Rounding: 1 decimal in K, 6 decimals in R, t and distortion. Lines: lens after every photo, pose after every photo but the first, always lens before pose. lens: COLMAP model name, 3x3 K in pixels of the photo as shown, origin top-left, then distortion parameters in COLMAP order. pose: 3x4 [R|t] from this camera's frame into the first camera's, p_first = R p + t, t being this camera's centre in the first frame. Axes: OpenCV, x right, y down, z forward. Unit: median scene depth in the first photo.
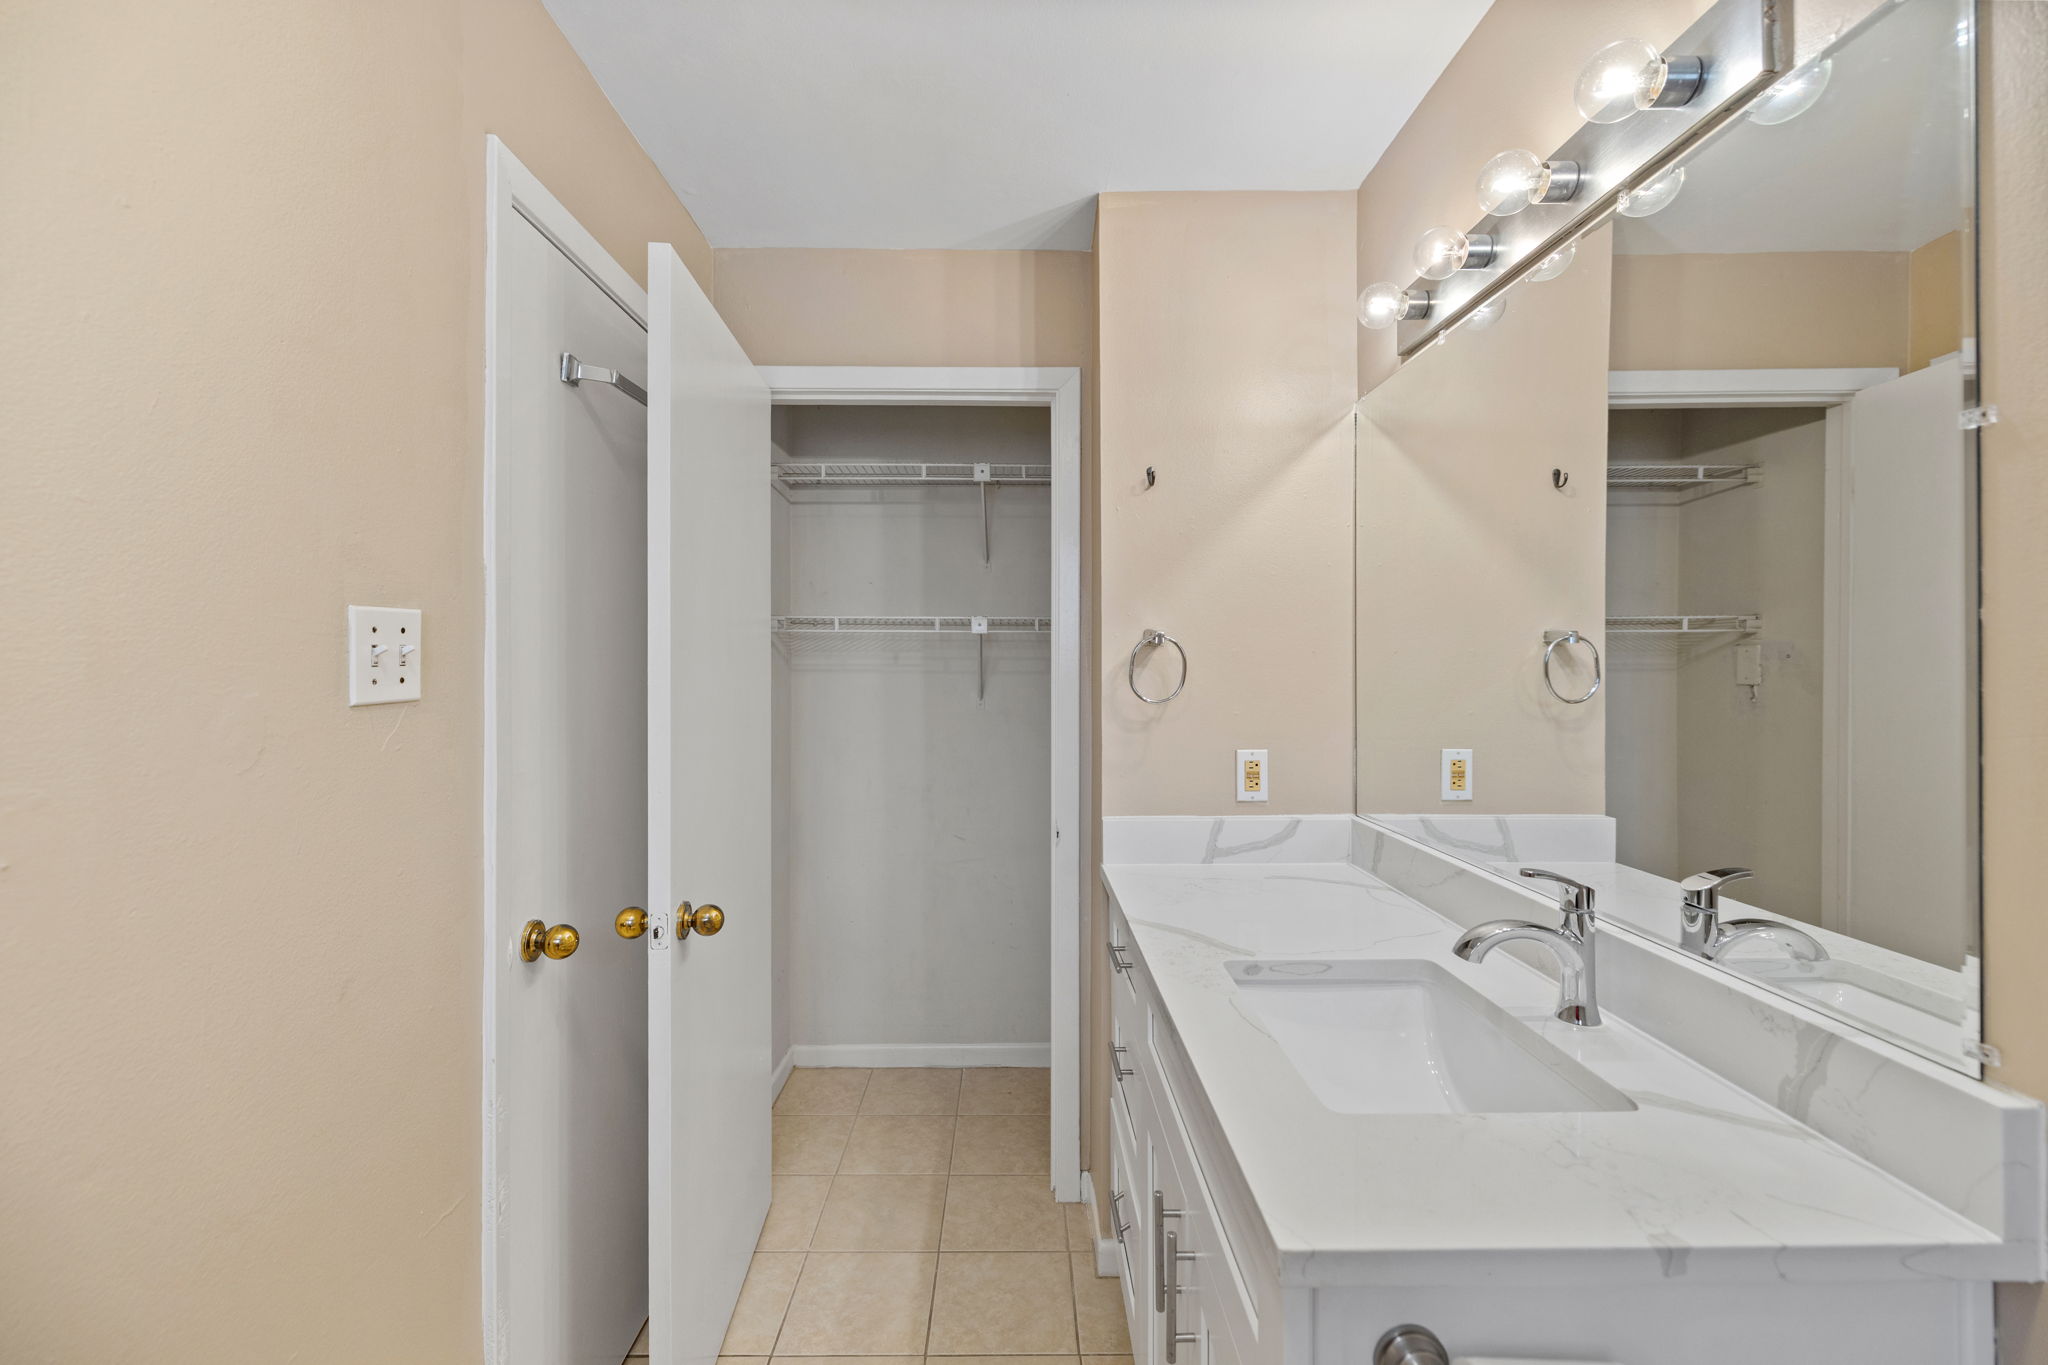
lens RADIAL K [[870.8, 0, 1020.2], [0, 870.8, 672.0], [0, 0, 1]] dist [0.001503, -0.000008]
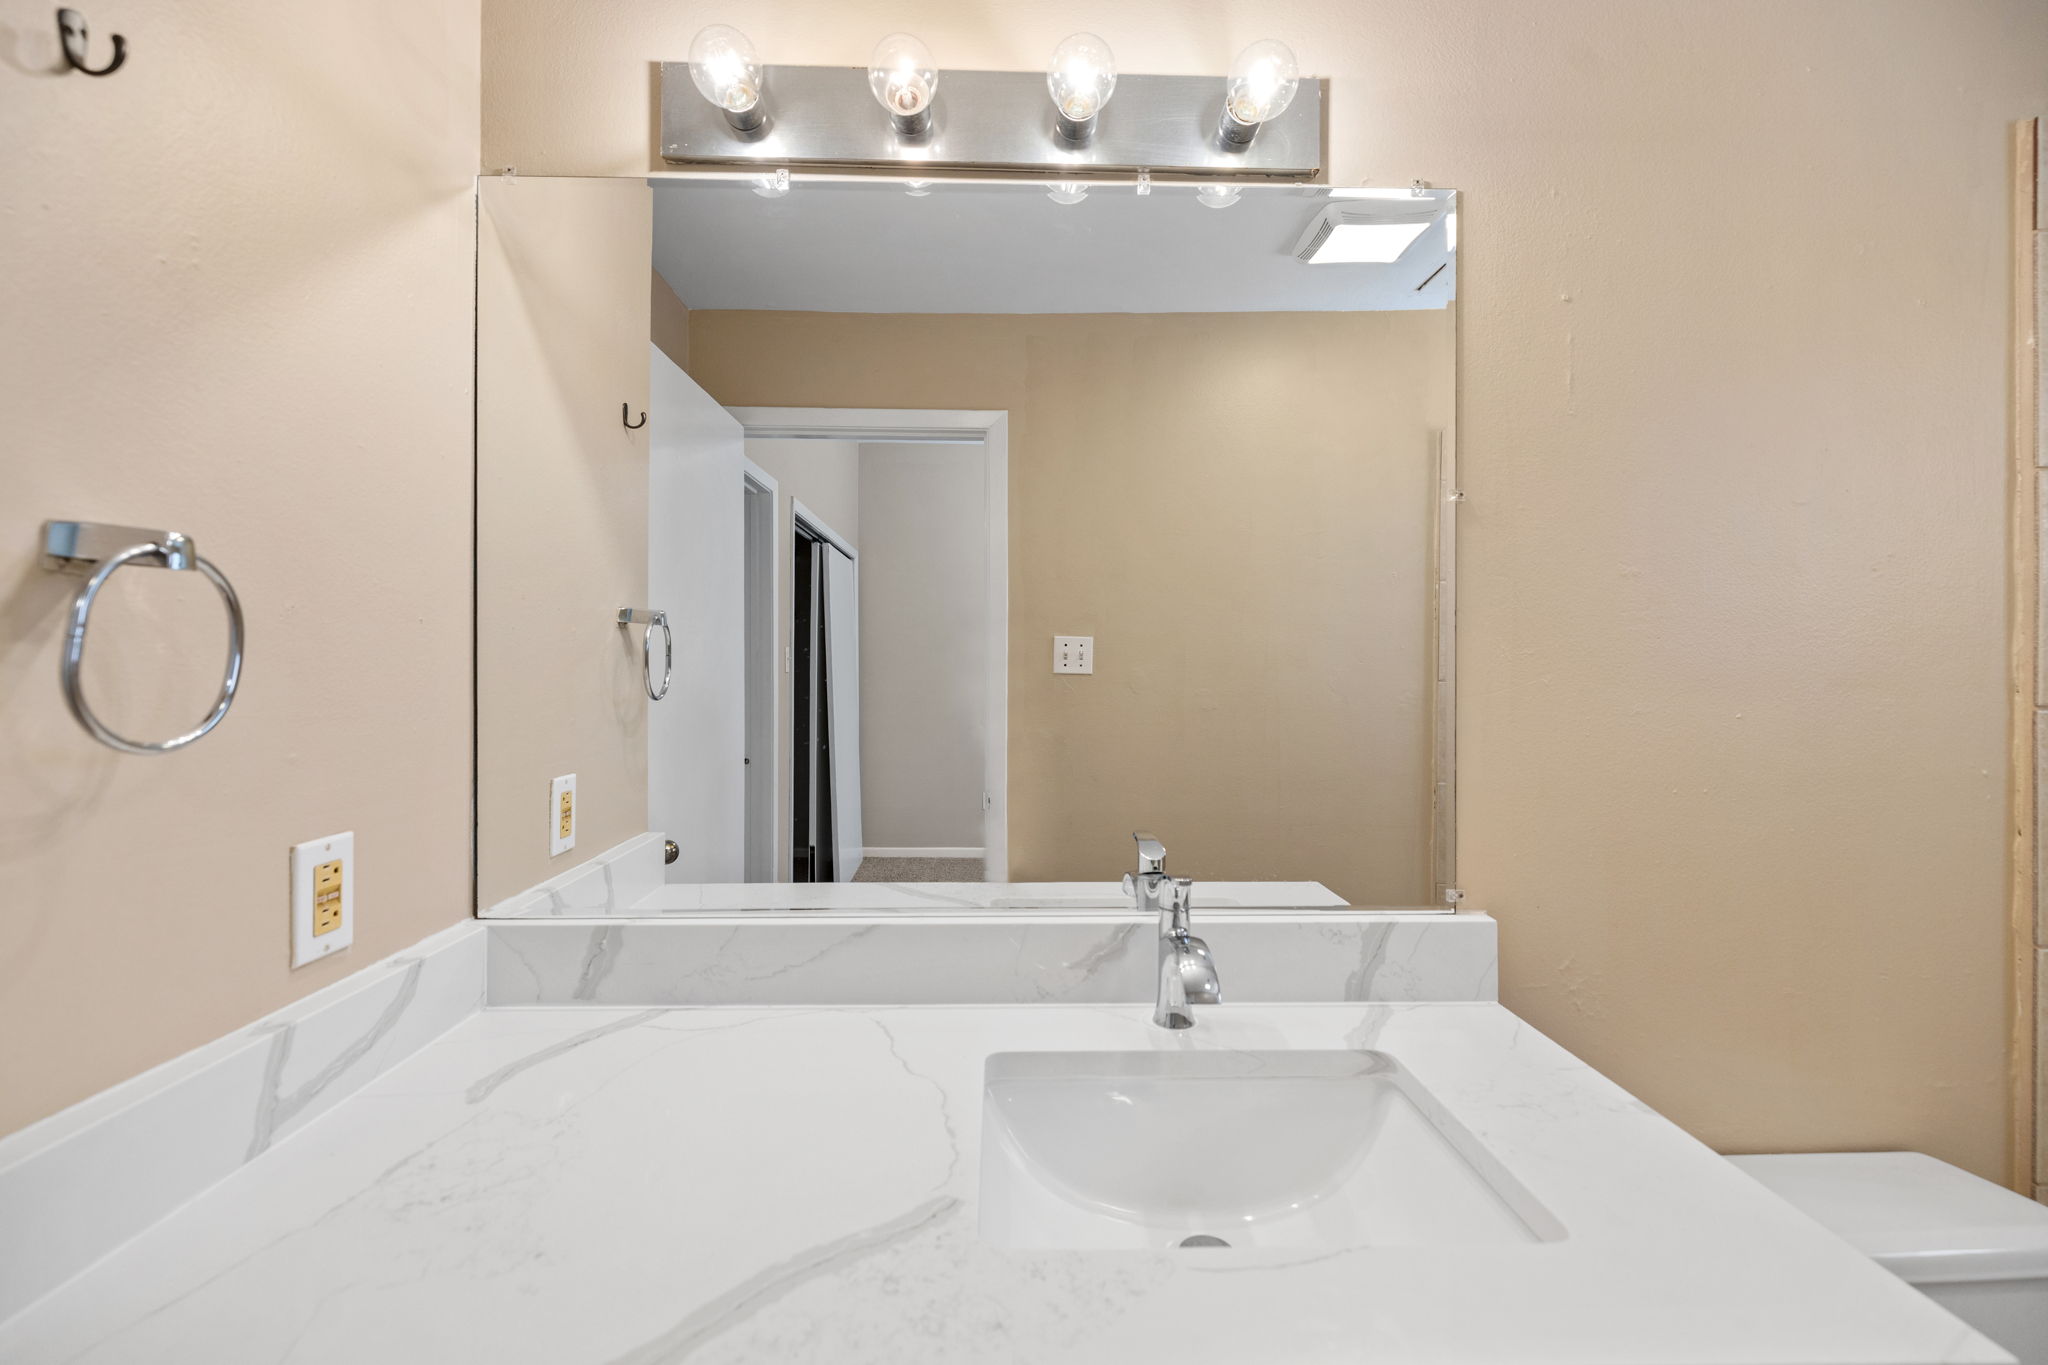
lens RADIAL K [[870.8, 0, 1020.2], [0, 870.8, 672.0], [0, 0, 1]] dist [0.001503, -0.000008]
pose [[-0.013377, -0.007301, 0.999884, -0.174735], [0.003546, 0.999967, 0.007349, 0.004665], [-0.999904, 0.003644, -0.013351, 0.667204]]
